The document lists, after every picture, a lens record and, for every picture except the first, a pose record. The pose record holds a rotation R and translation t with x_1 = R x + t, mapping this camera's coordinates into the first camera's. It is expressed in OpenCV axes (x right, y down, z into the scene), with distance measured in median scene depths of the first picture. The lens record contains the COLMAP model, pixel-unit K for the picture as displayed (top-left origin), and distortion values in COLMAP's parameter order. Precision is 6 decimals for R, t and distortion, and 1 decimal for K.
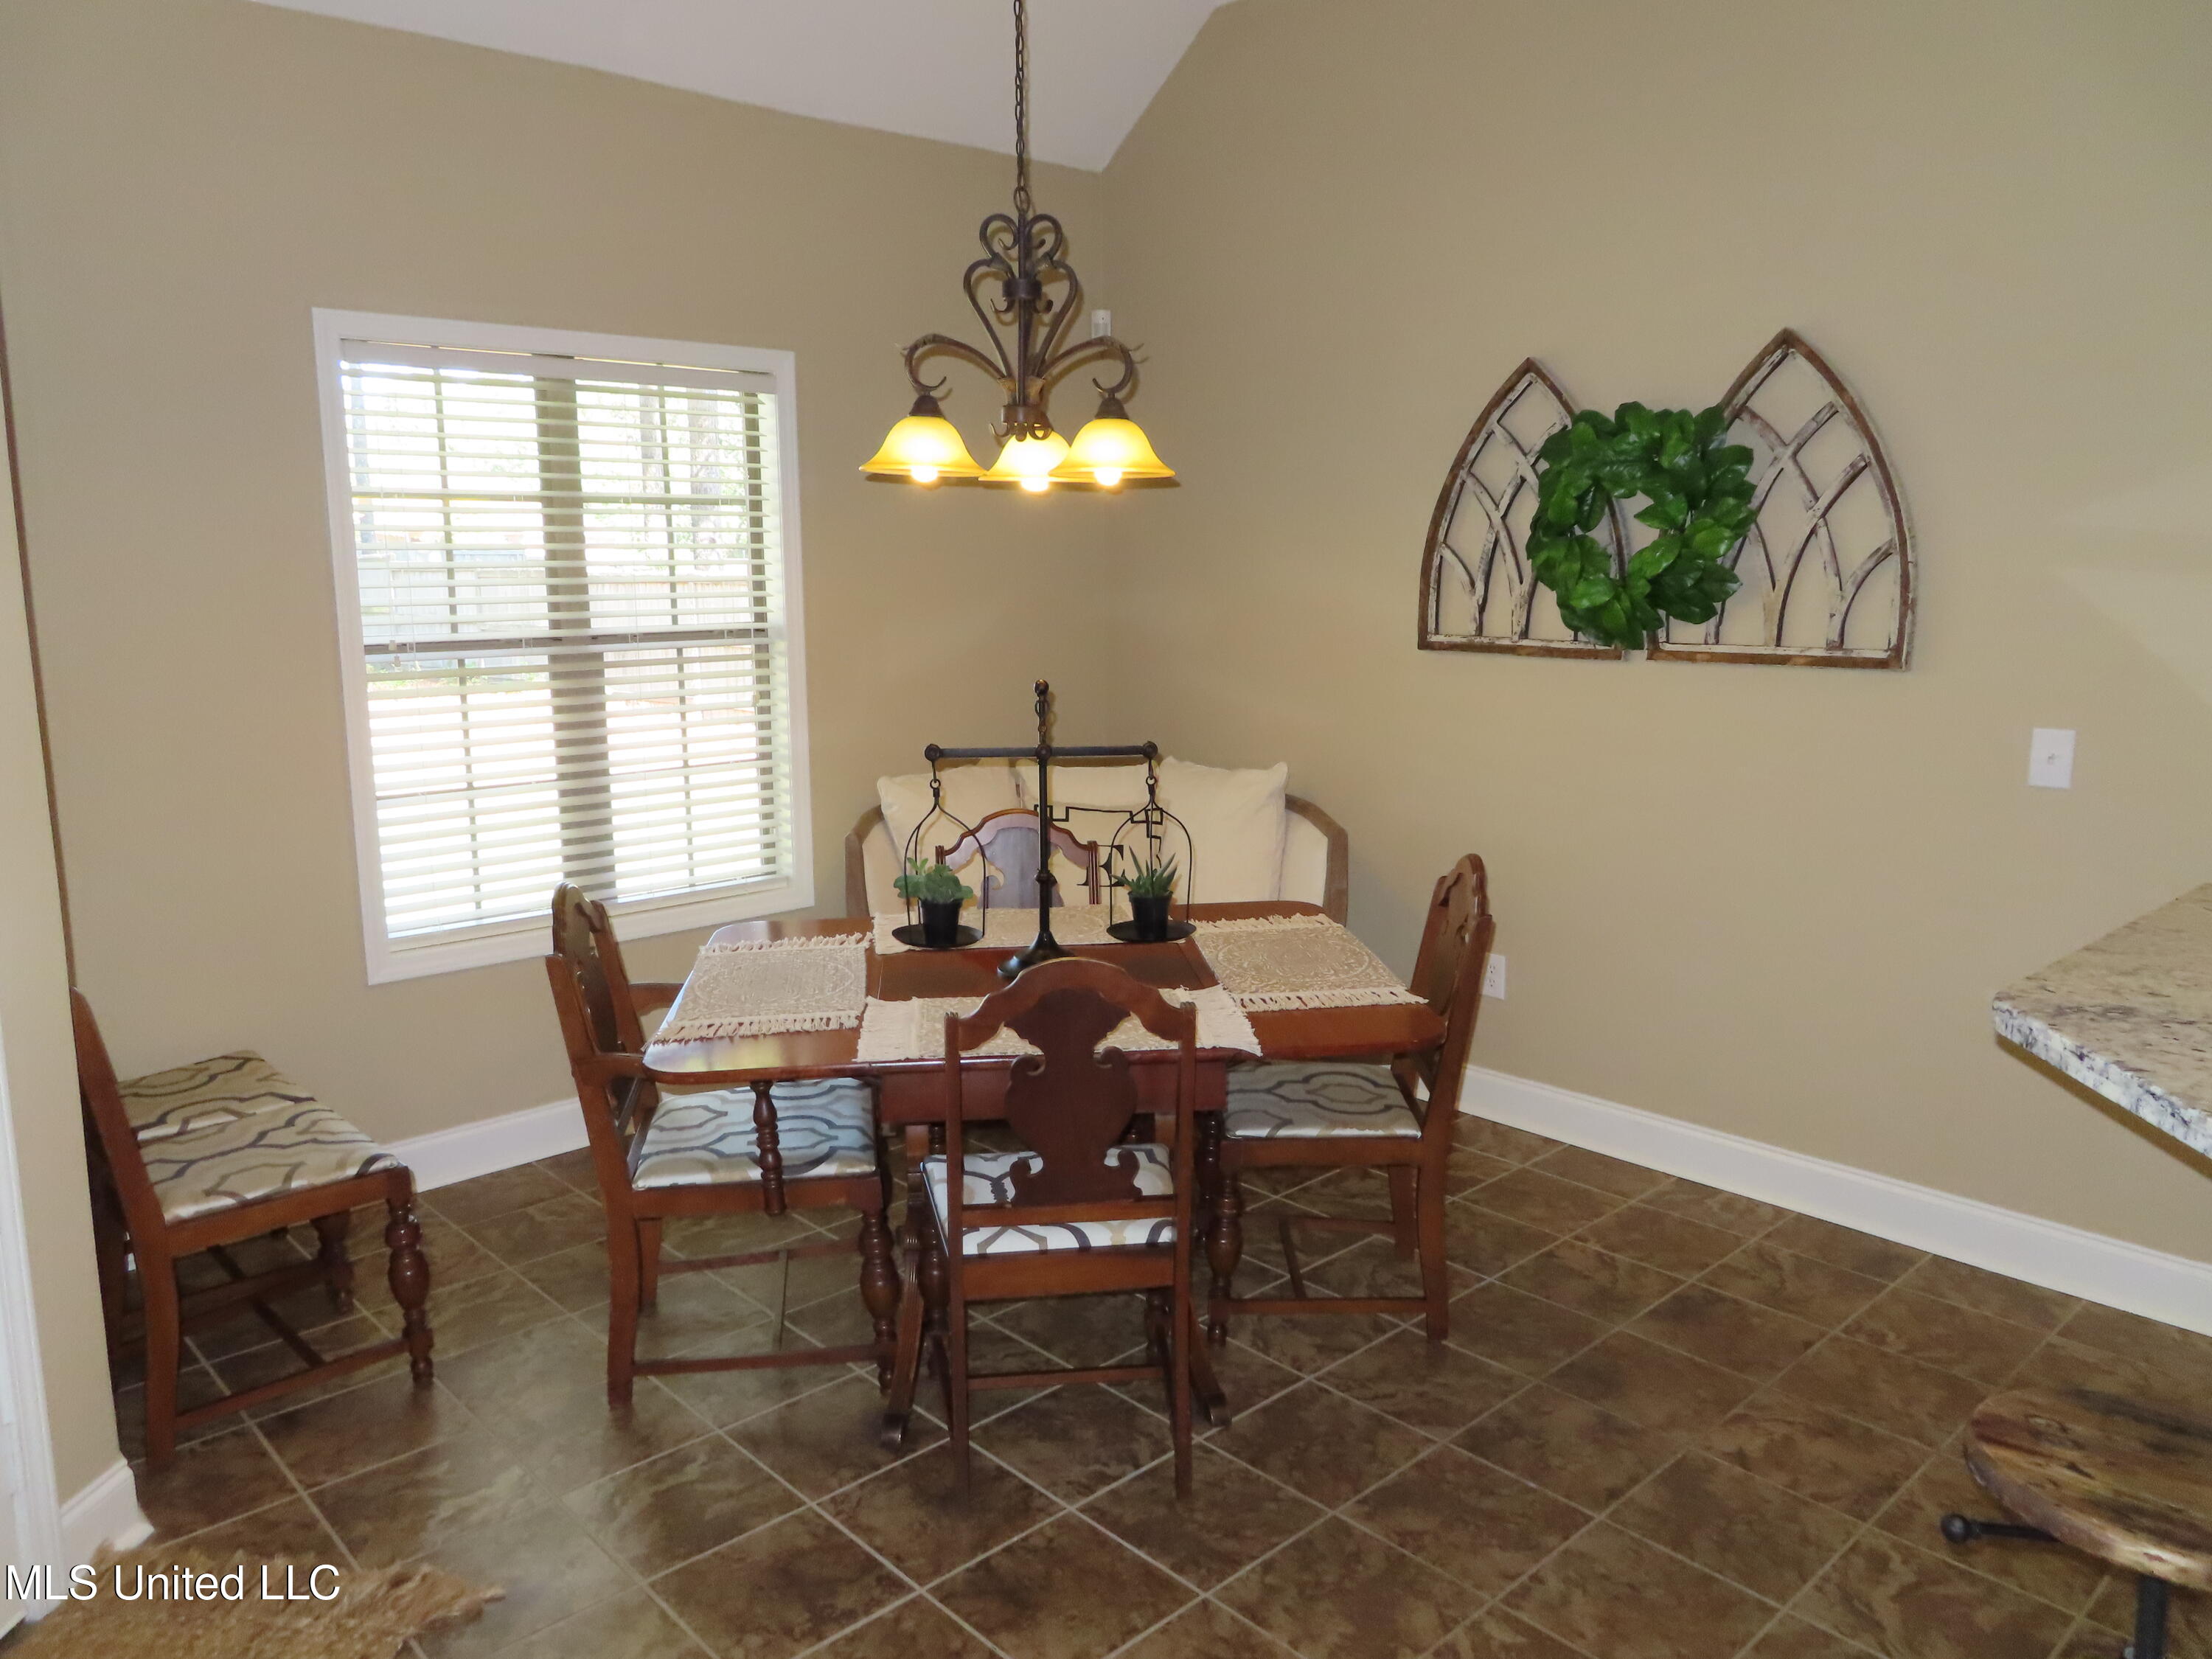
lens RADIAL K [[1581.9, 0, 1110.7], [0, 1581.9, 817.2], [0, 0, 1]] dist [-0.005068, 0.002052]
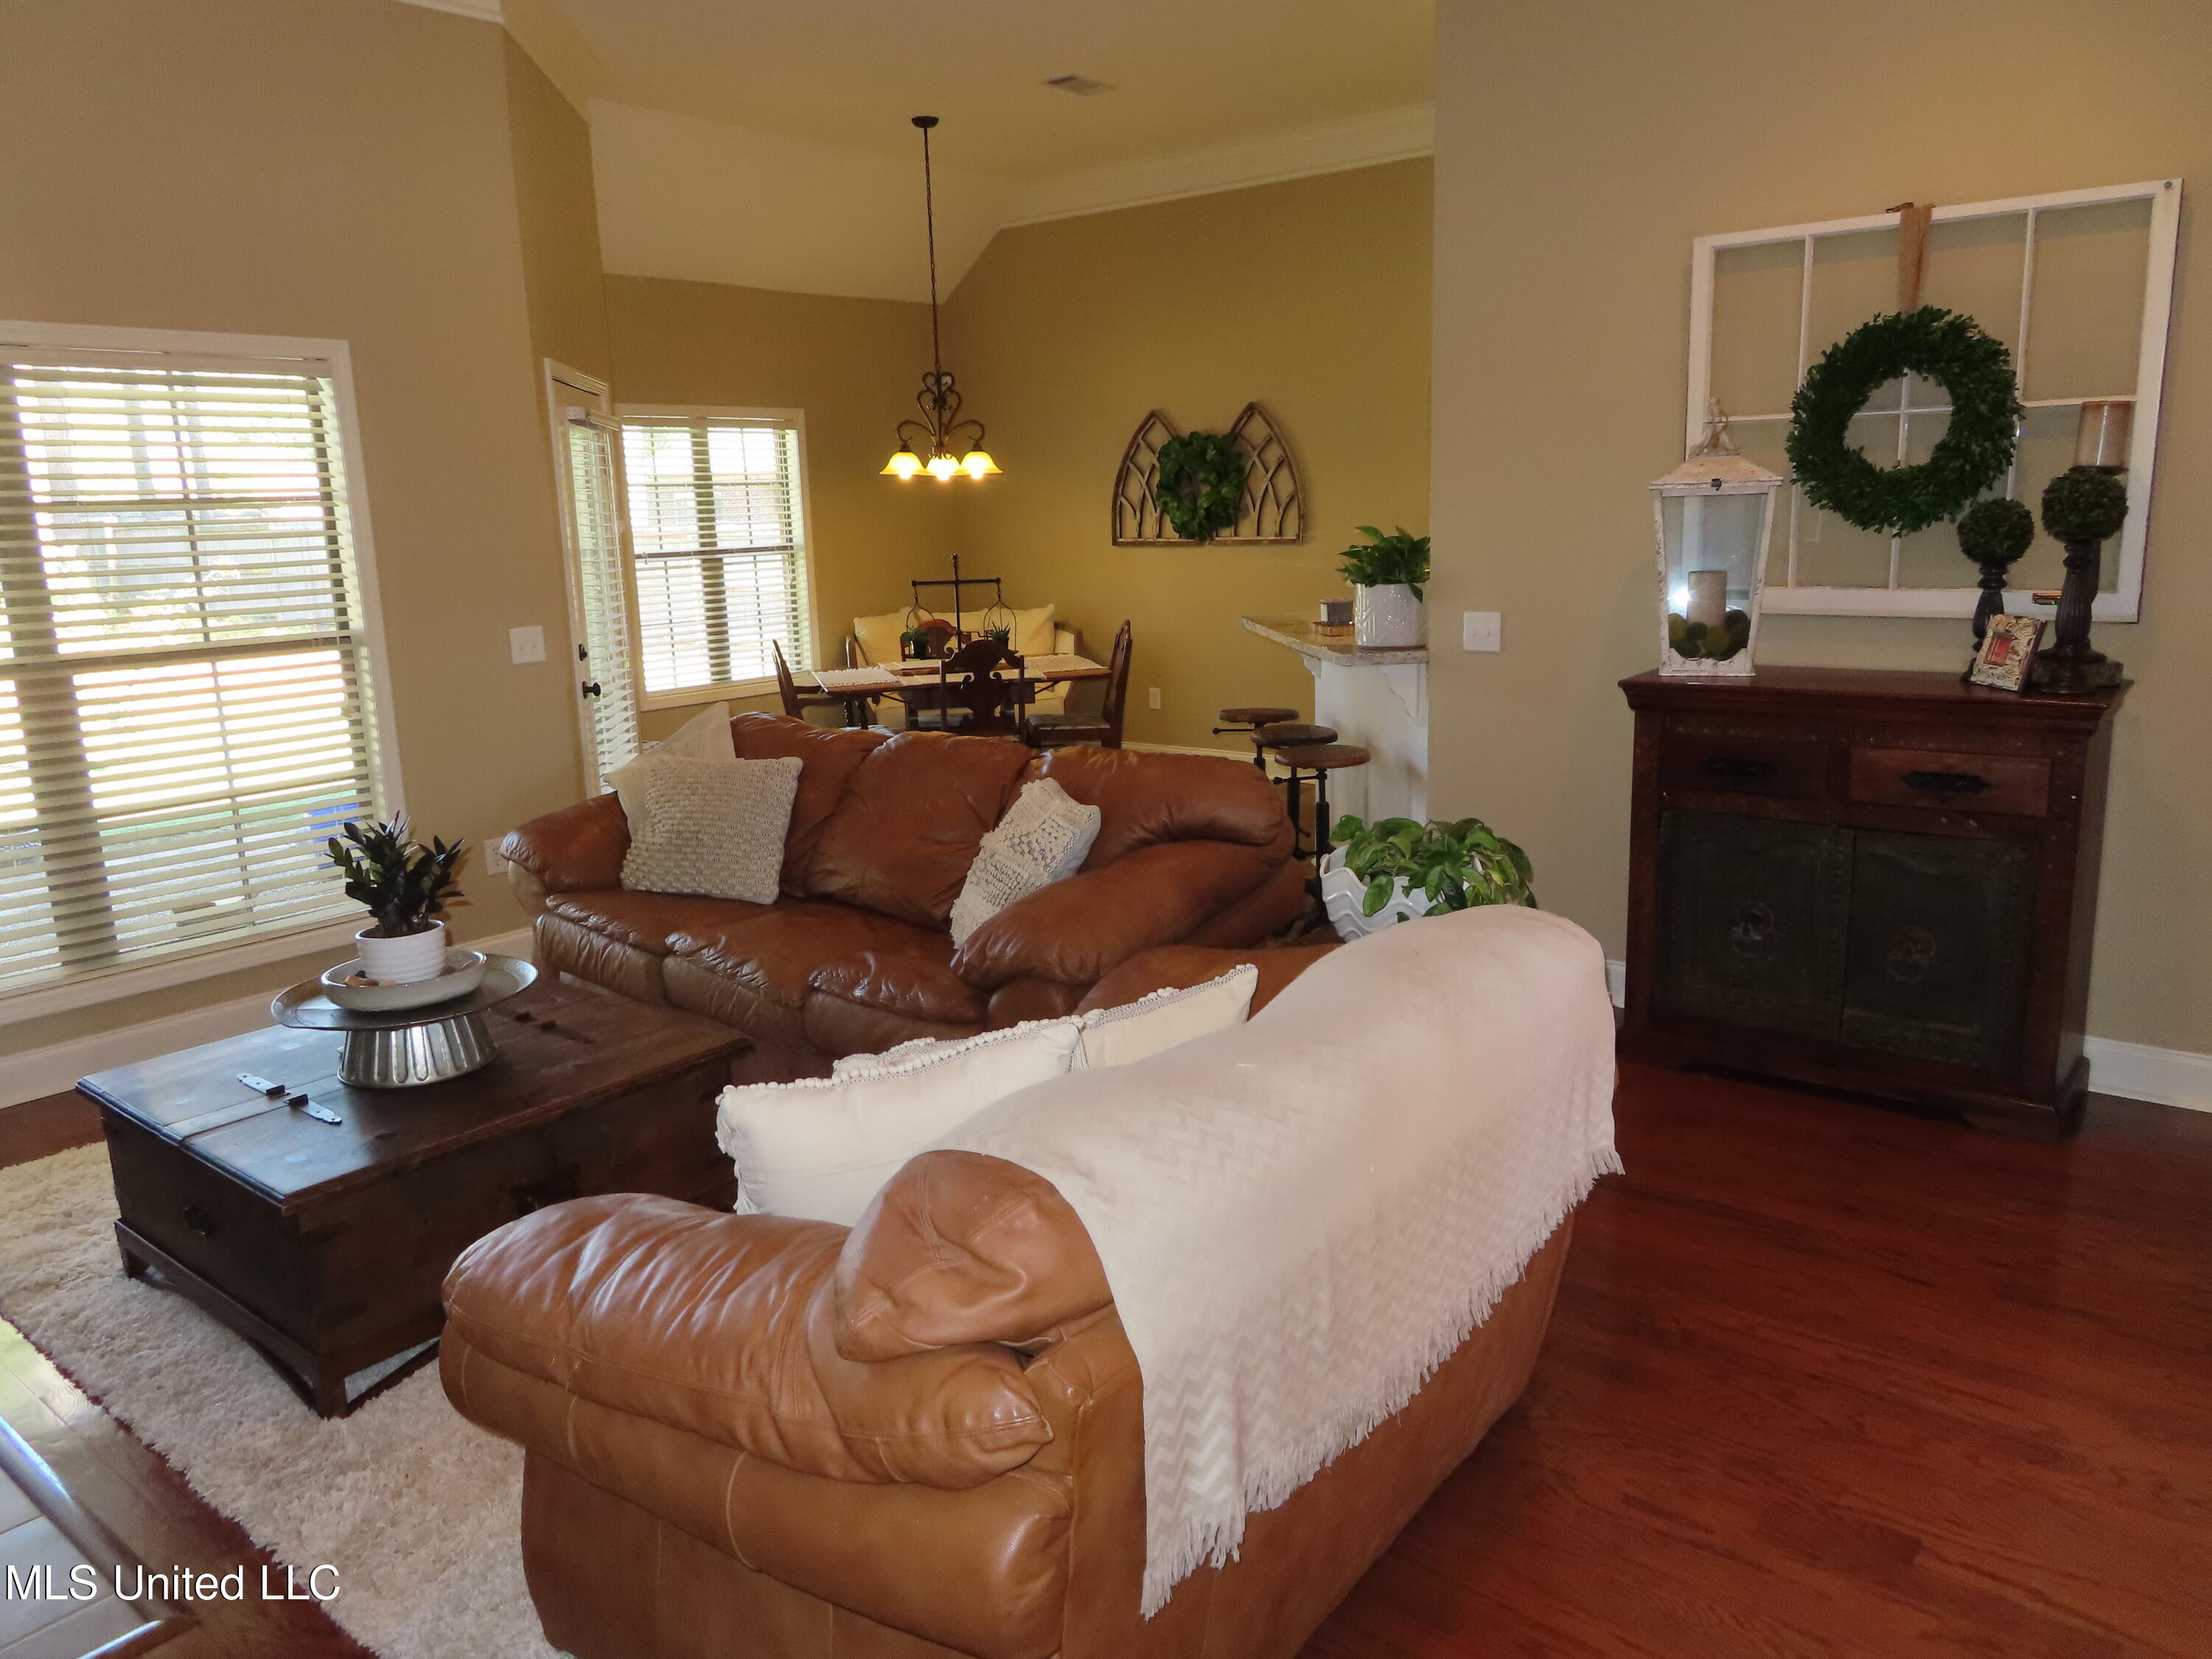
lens RADIAL K [[1581.9, 0, 1095.8], [0, 1581.9, 826.8], [0, 0, 1]] dist [-0.005068, 0.002052]
pose [[0.990719, -0.051182, 0.125922, -0.119763], [0.046312, 0.998073, 0.041301, 0.190804], [-0.127793, -0.035086, 0.991180, -1.170258]]
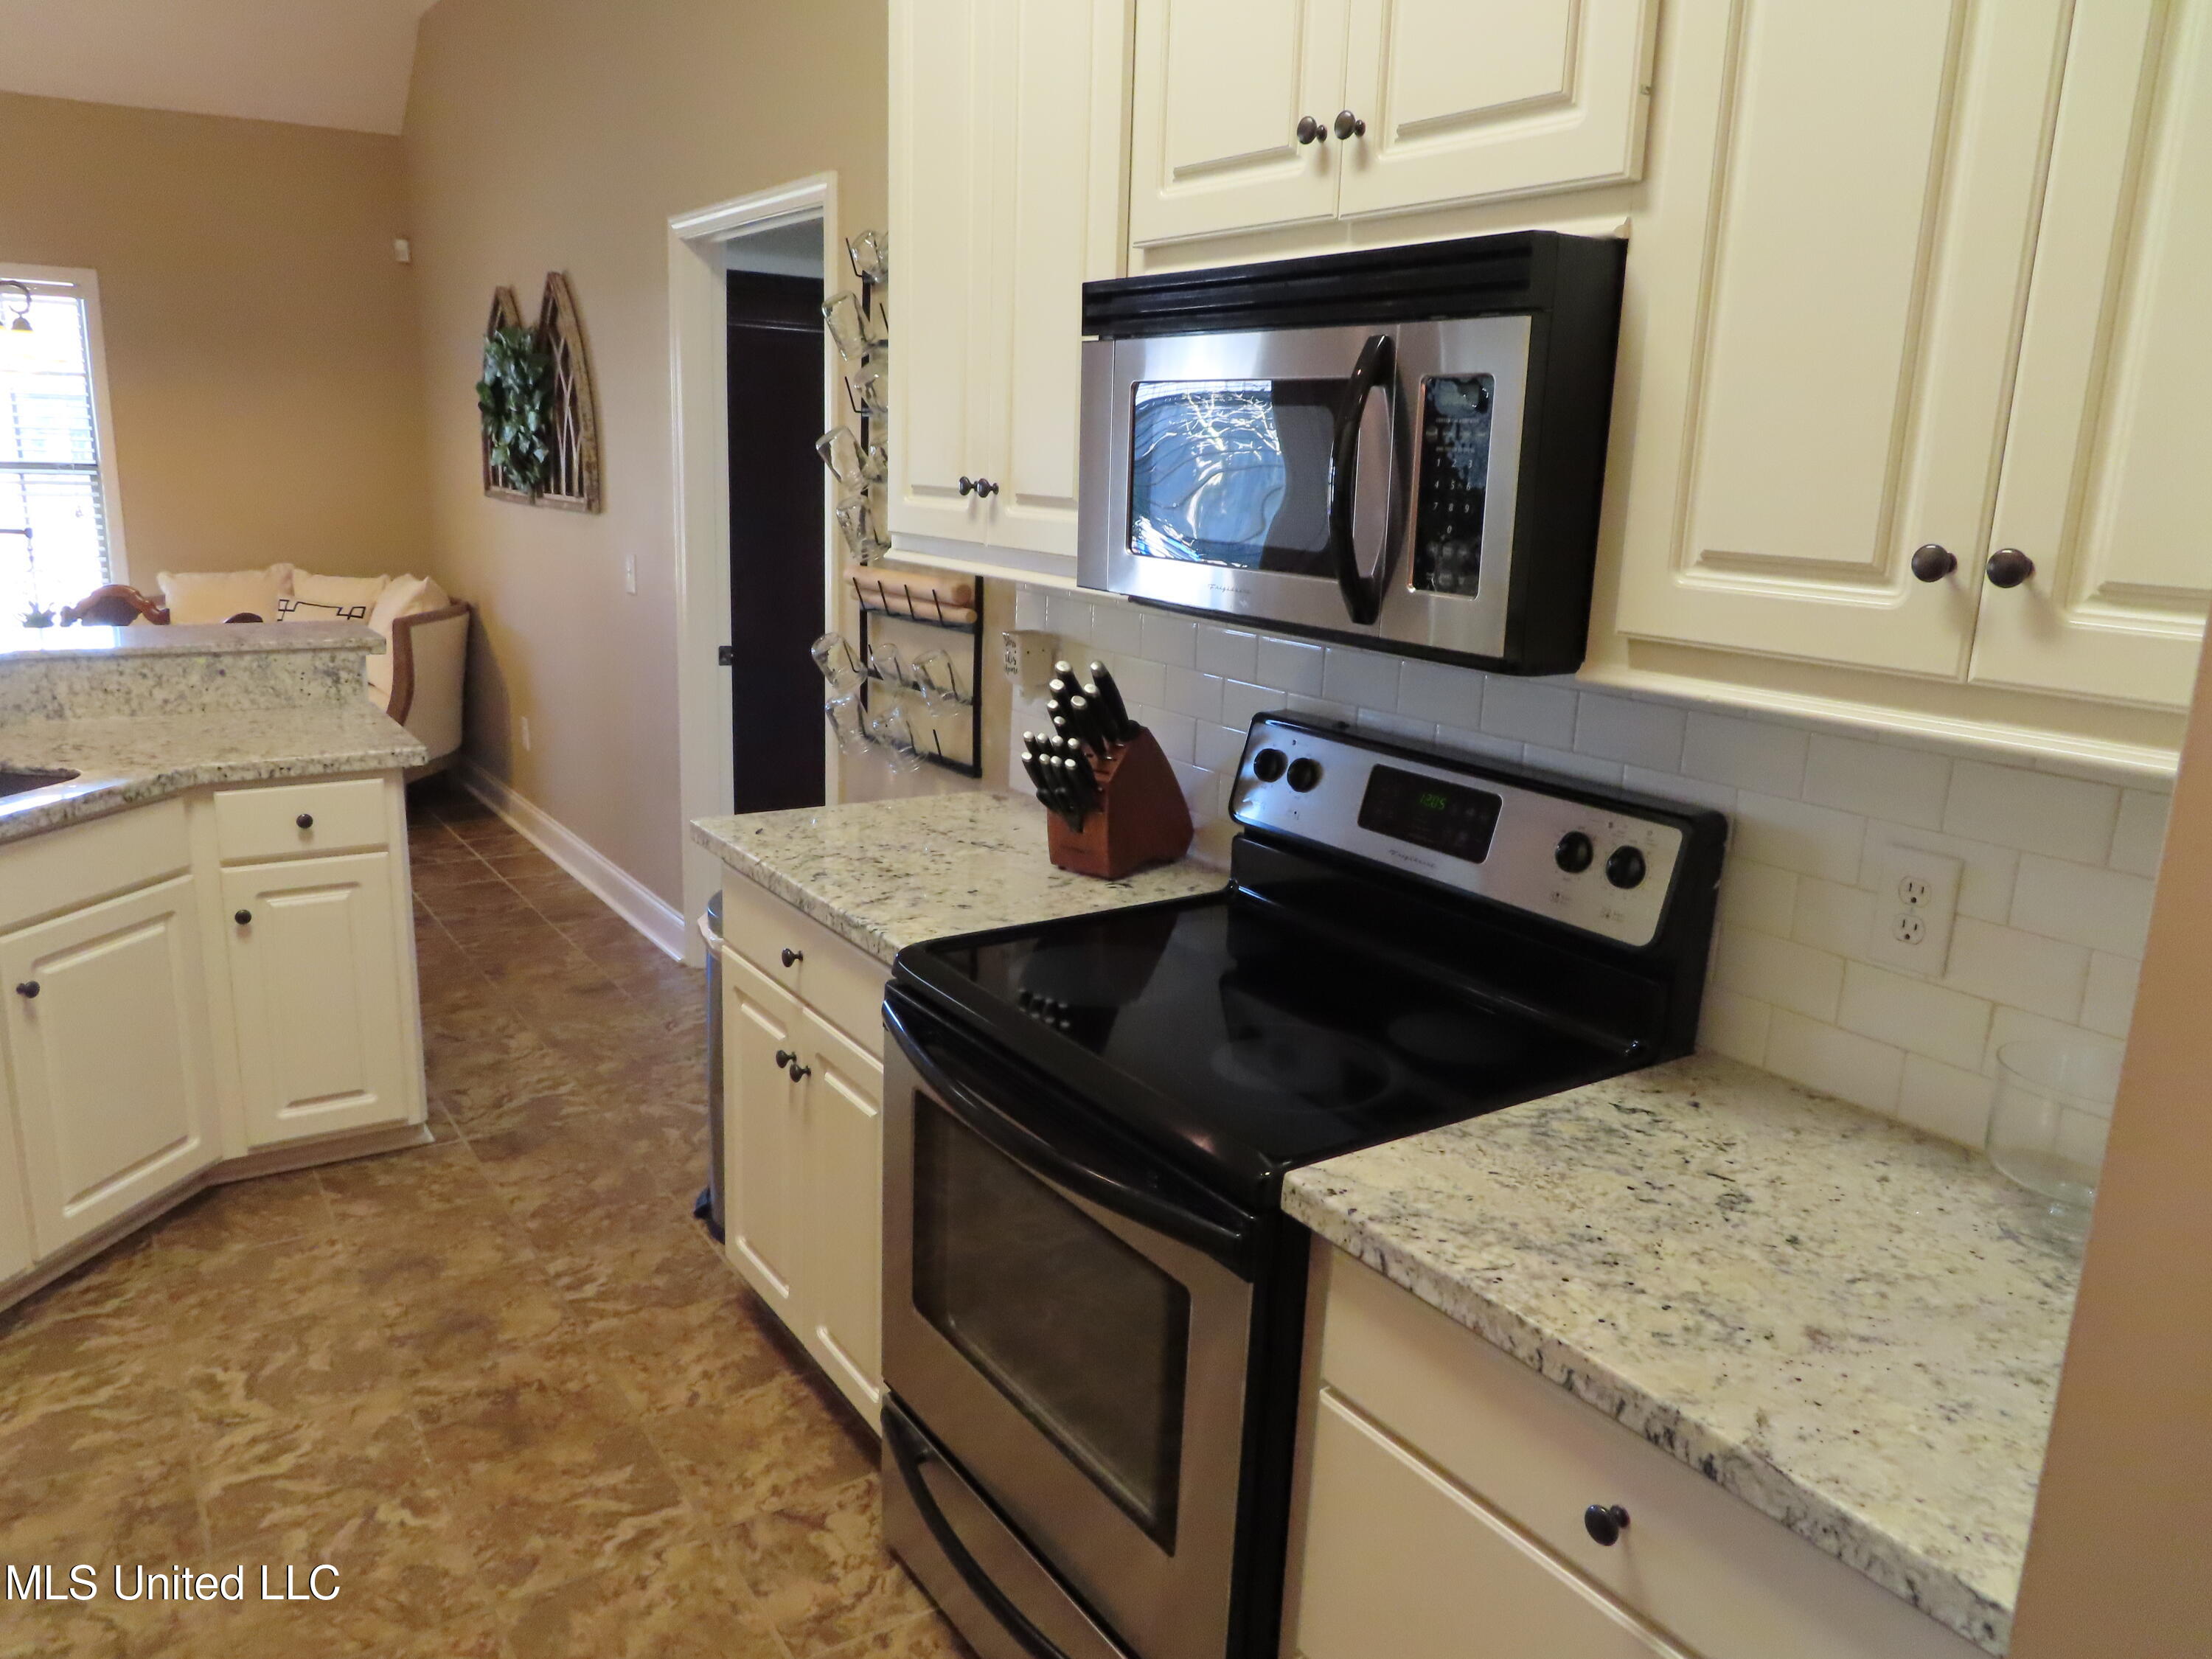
lens RADIAL K [[1581.9, 0, 1098.6], [0, 1581.9, 827.6], [0, 0, 1]] dist [-0.005068, 0.002052]
pose [[0.986121, 0.075653, -0.147793, 1.015709], [-0.065273, 0.995129, 0.073871, 0.048830], [0.152662, -0.063199, 0.986256, -0.330390]]
